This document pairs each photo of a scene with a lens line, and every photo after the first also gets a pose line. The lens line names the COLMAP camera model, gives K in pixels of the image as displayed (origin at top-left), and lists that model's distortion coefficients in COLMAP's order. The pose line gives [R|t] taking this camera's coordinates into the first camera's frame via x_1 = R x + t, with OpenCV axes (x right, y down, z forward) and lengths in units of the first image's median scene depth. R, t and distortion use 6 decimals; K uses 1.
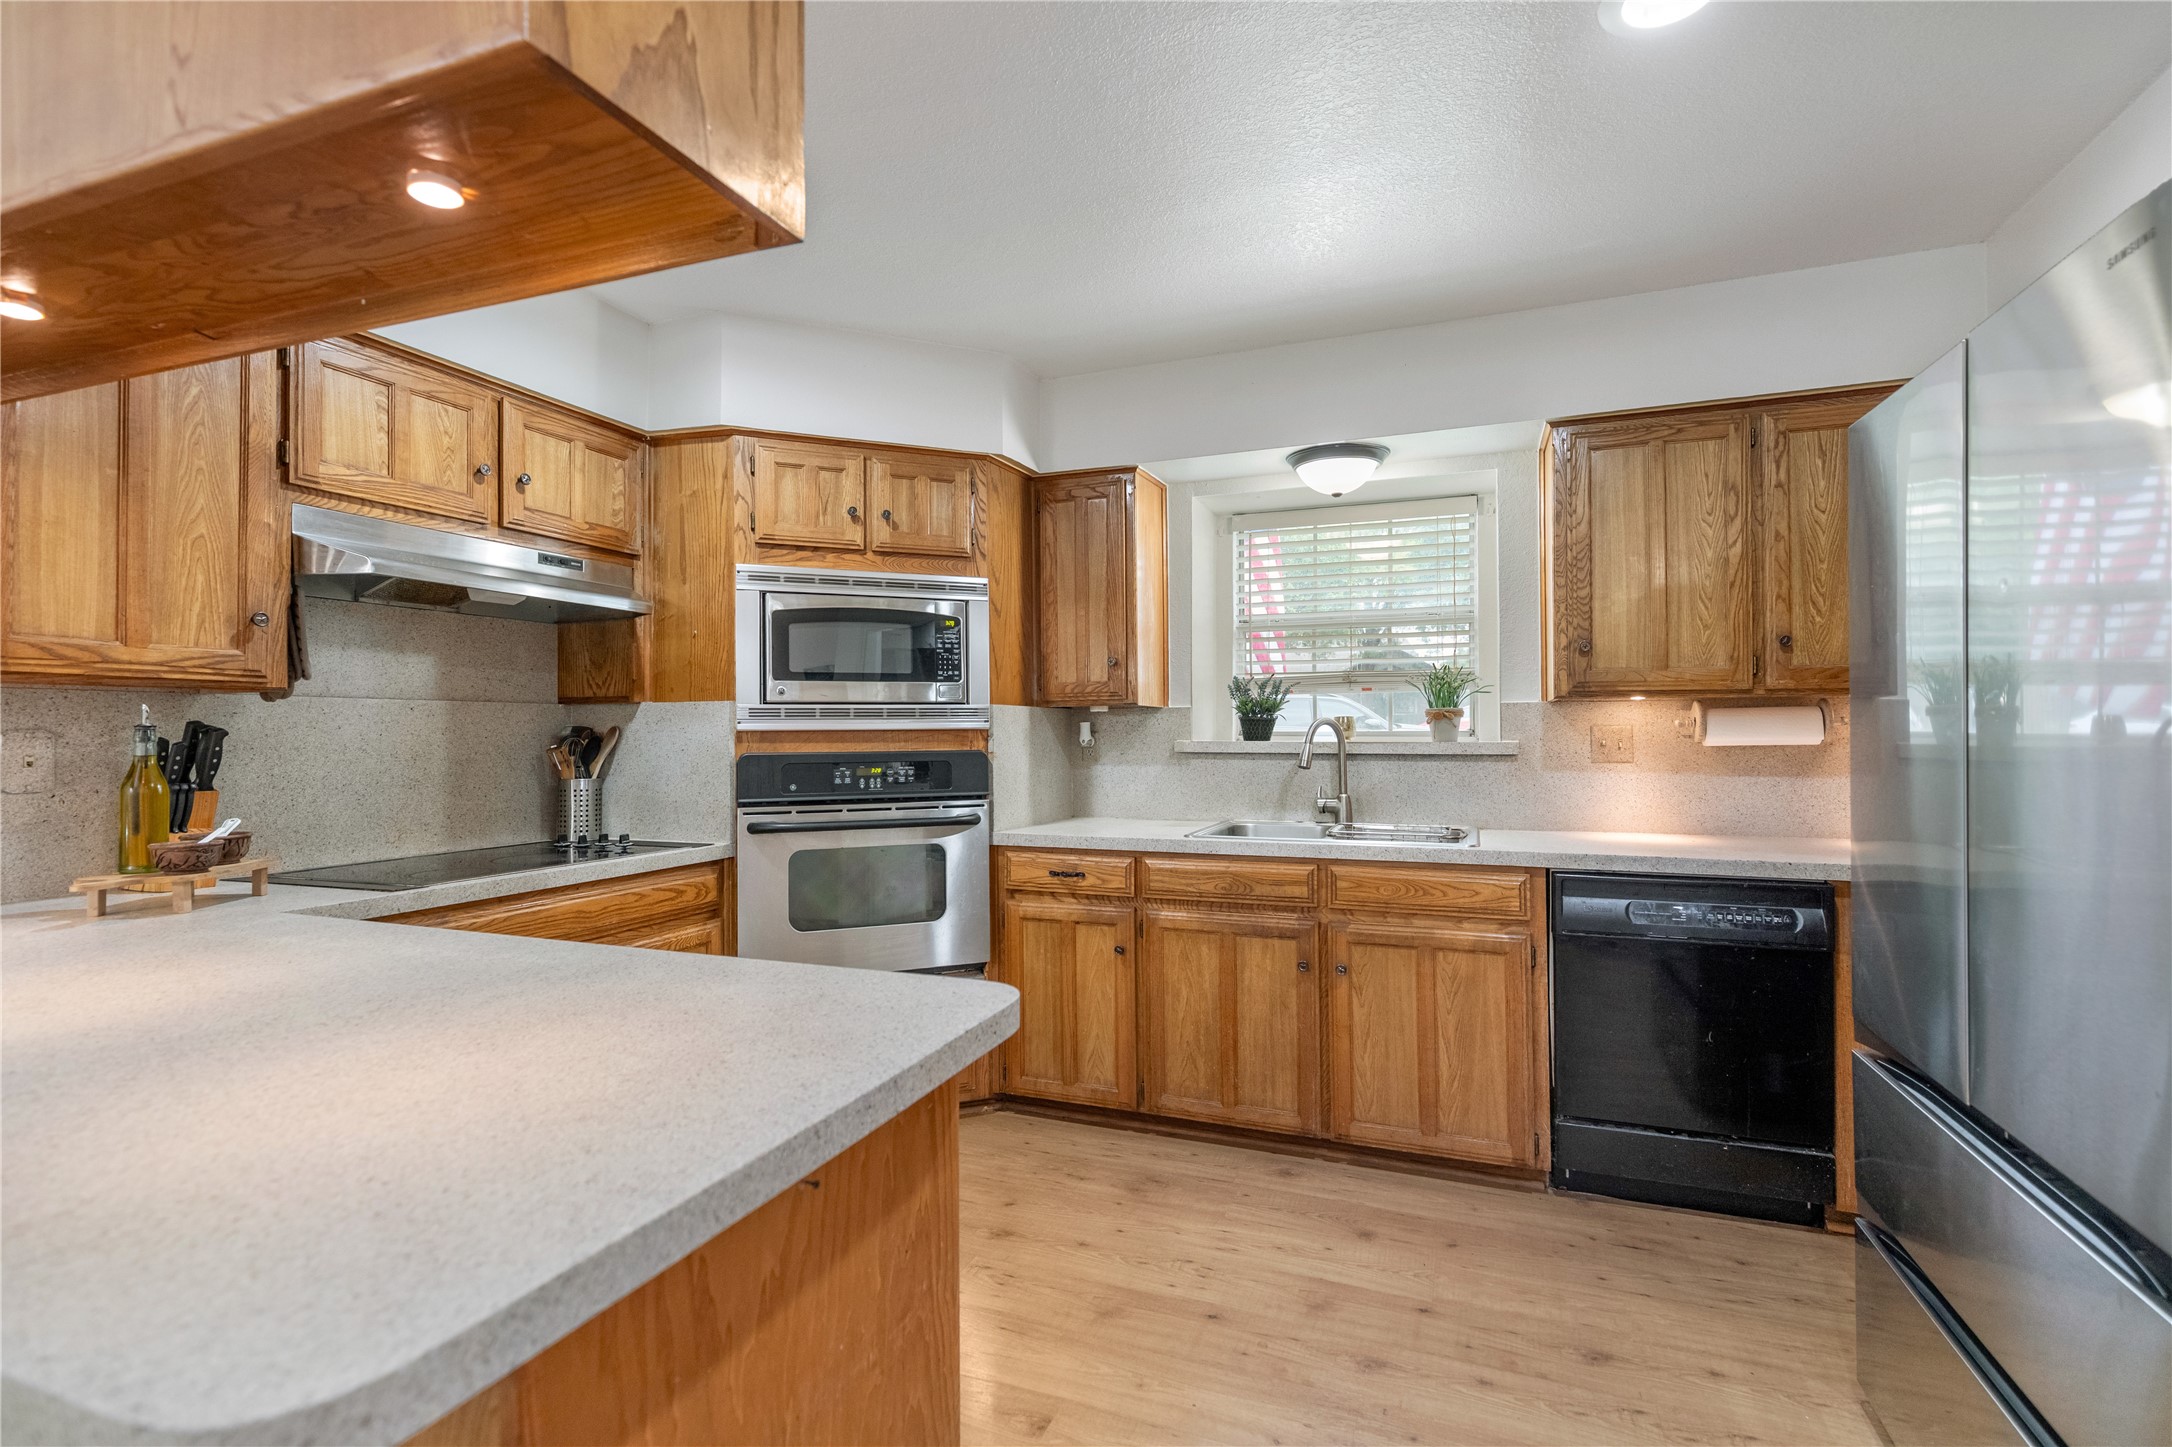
lens RADIAL K [[994.5, 0, 1082.4], [0, 994.5, 718.0], [0, 0, 1]] dist [0.005165, -0.002478]
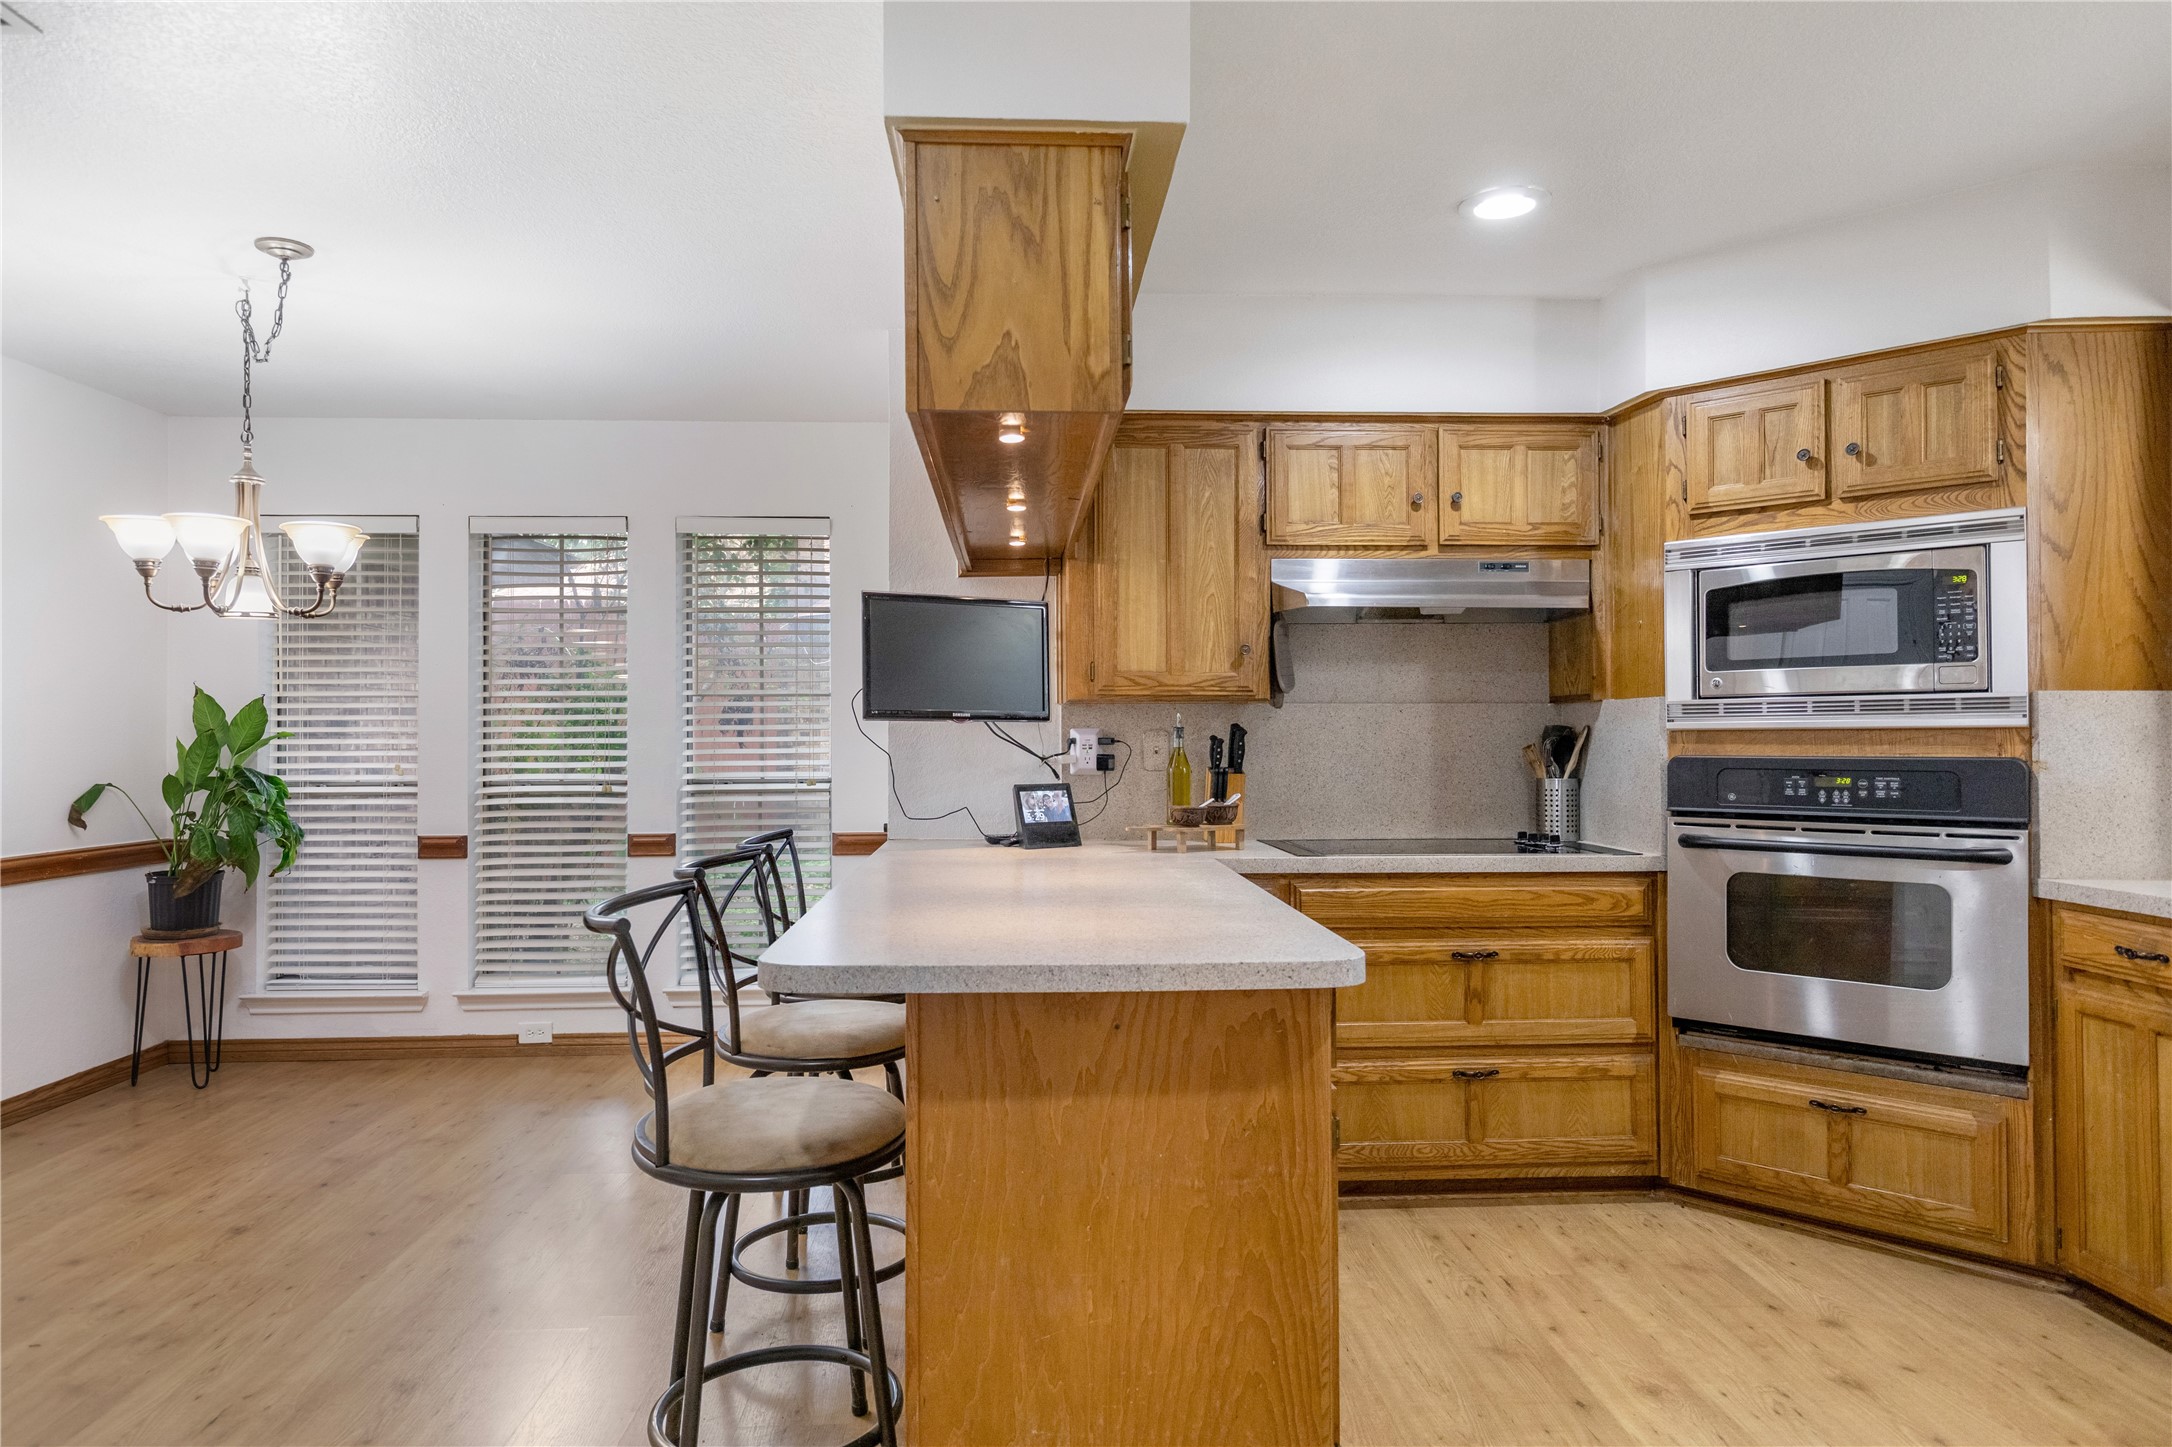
lens RADIAL K [[1292.5, 0, 1078.0], [0, 1292.5, 722.3], [0, 0, 1]] dist [0.006006, -0.004816]
pose [[0.409421, -0.006478, -0.912323, 0.505737], [0.013952, 0.999902, -0.000839, -0.000461], [0.912239, -0.012385, 0.409471, 0.044012]]
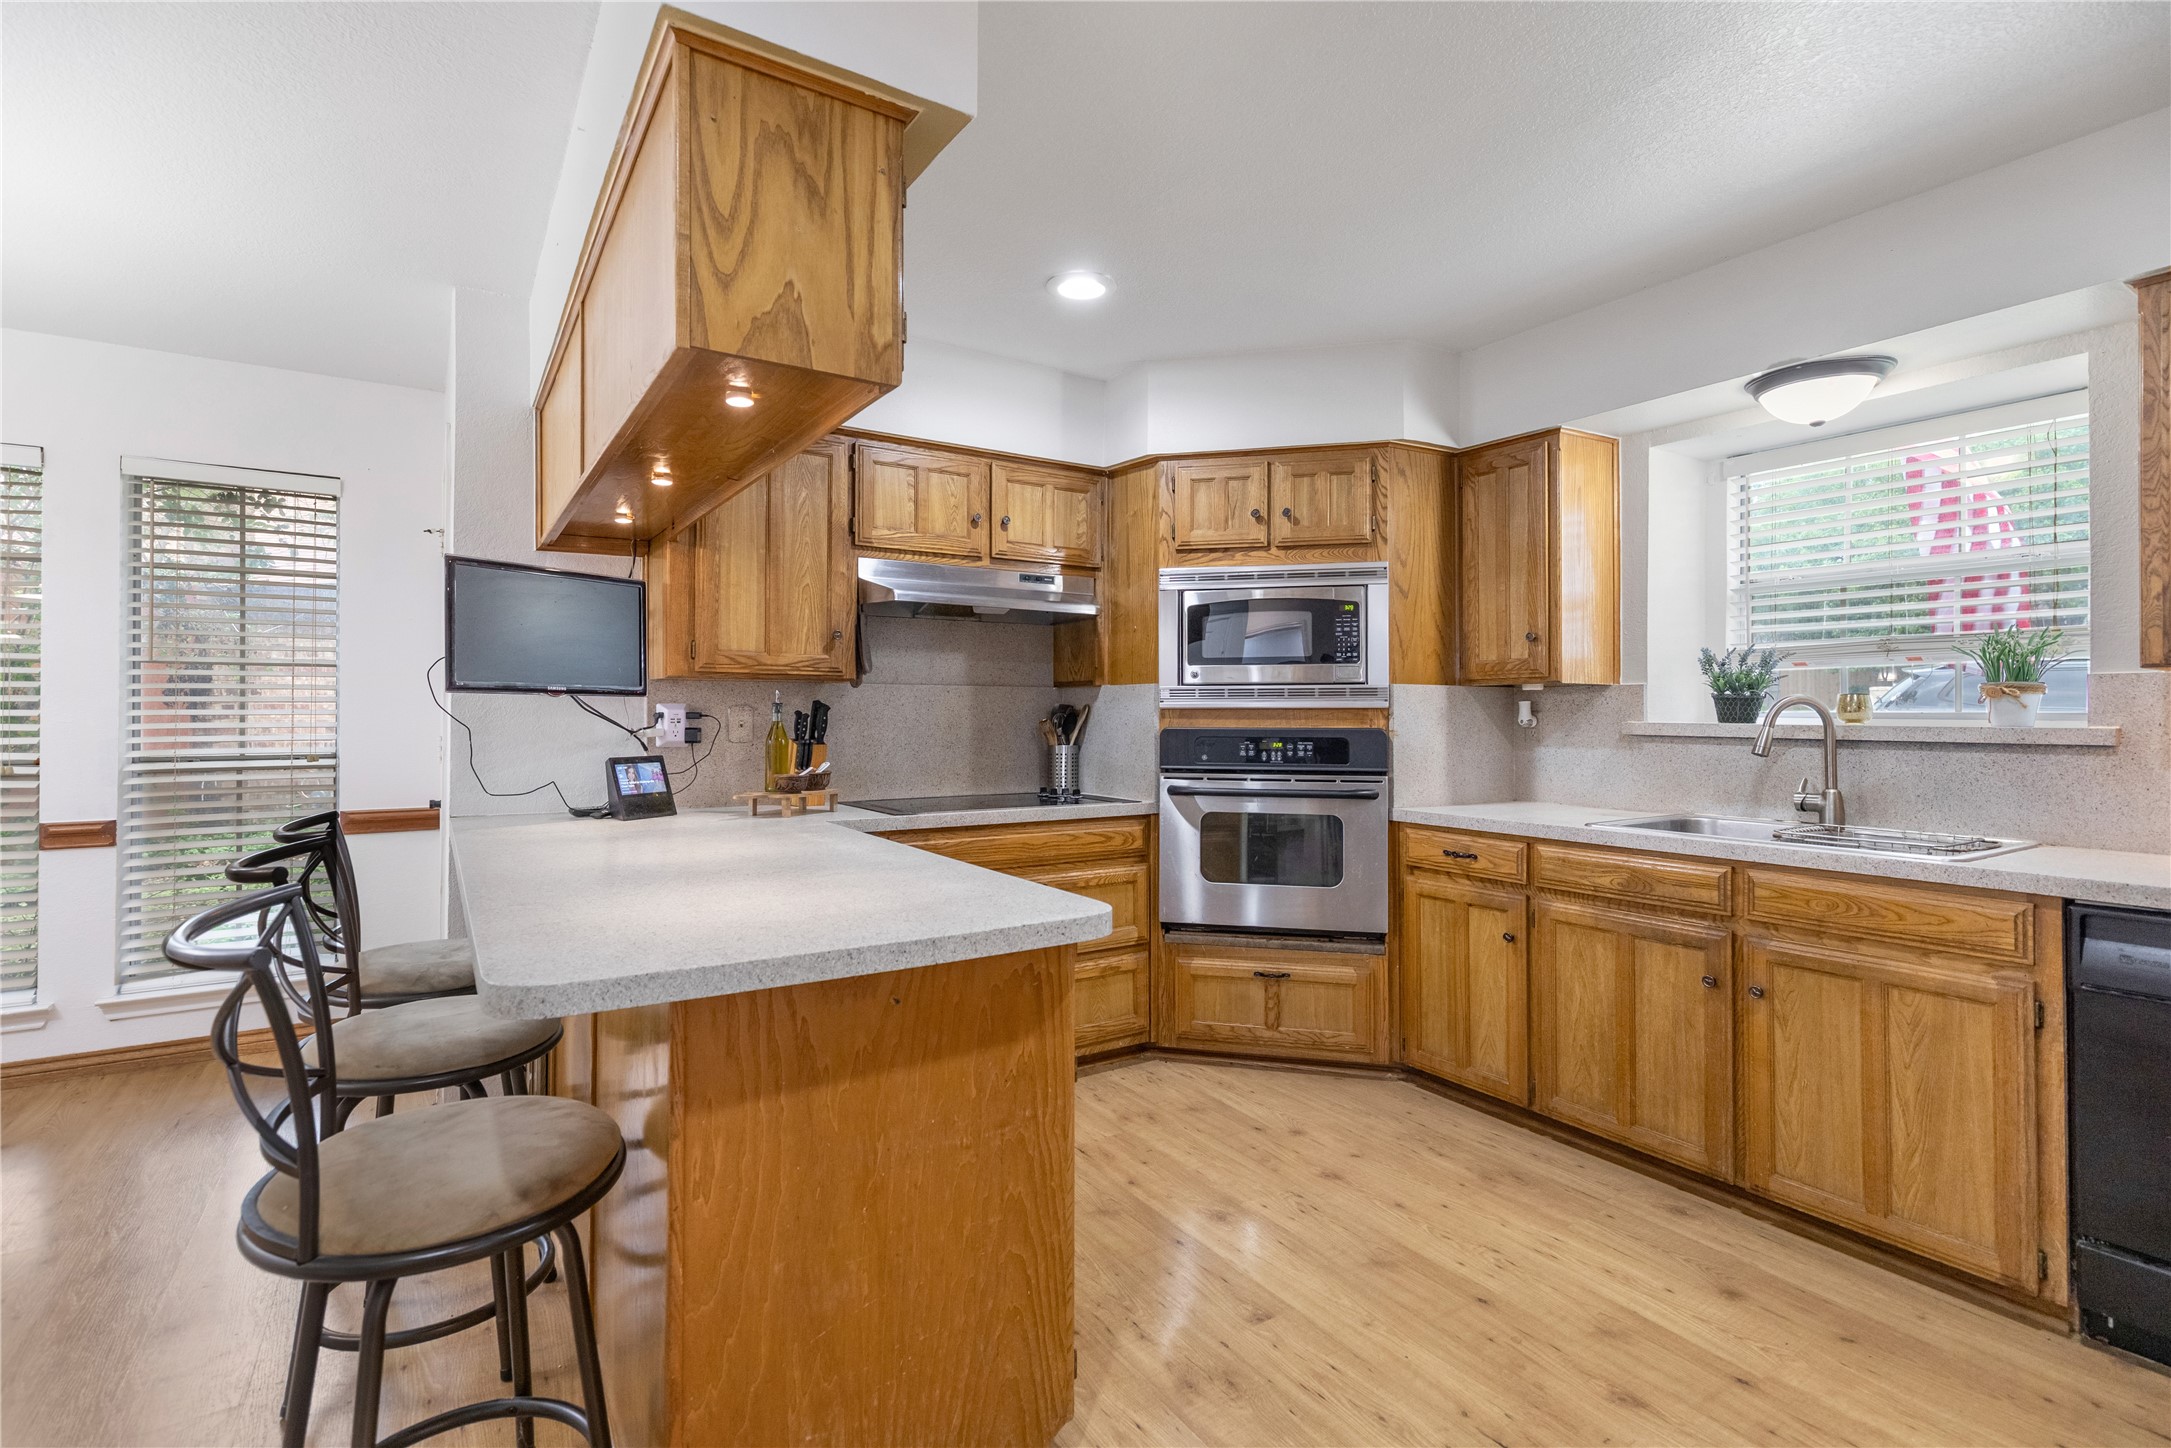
lens RADIAL K [[994.1, 0, 1083.9], [0, 994.1, 701.9], [0, 0, 1]] dist [0.005165, -0.002478]
pose [[0.810851, 0.000162, -0.585253, 0.284726], [0.002369, 0.999991, 0.003559, 0.000619], [0.585248, -0.004272, 0.810843, -0.023963]]
